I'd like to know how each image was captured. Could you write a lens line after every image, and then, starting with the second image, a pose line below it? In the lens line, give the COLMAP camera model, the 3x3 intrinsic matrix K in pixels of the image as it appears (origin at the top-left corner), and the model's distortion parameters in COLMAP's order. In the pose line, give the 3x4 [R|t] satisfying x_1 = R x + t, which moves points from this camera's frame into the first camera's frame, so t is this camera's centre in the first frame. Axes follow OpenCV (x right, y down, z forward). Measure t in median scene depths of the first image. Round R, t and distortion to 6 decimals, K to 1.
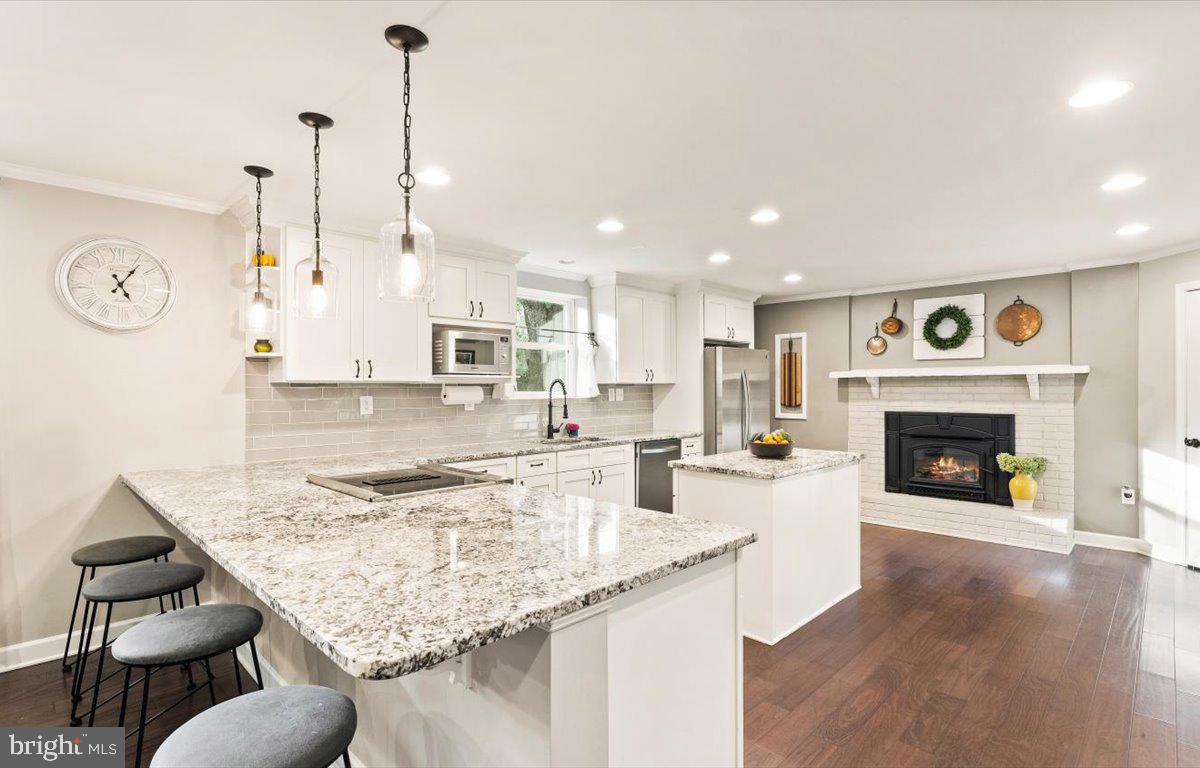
lens RADIAL K [[575.0, 0, 644.0], [0, 575.0, 391.2], [0, 0, 1]] dist [-0.008122, -0.000380]
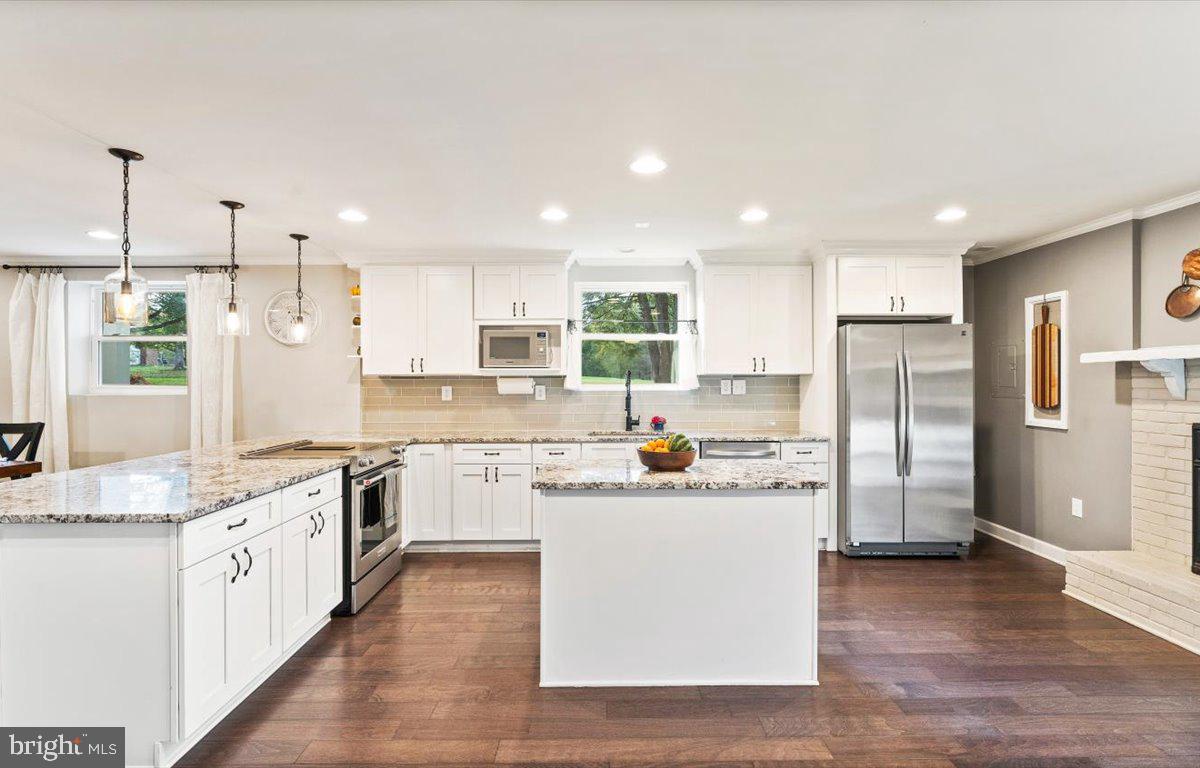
lens RADIAL K [[575.0, 0, 603.0], [0, 575.0, 381.5], [0, 0, 1]] dist [-0.008122, -0.000380]
pose [[0.693677, 0.002879, -0.720281, 0.499111], [-0.003505, 0.999994, 0.000622, -0.002554], [0.720278, 0.002093, 0.693682, 0.271392]]
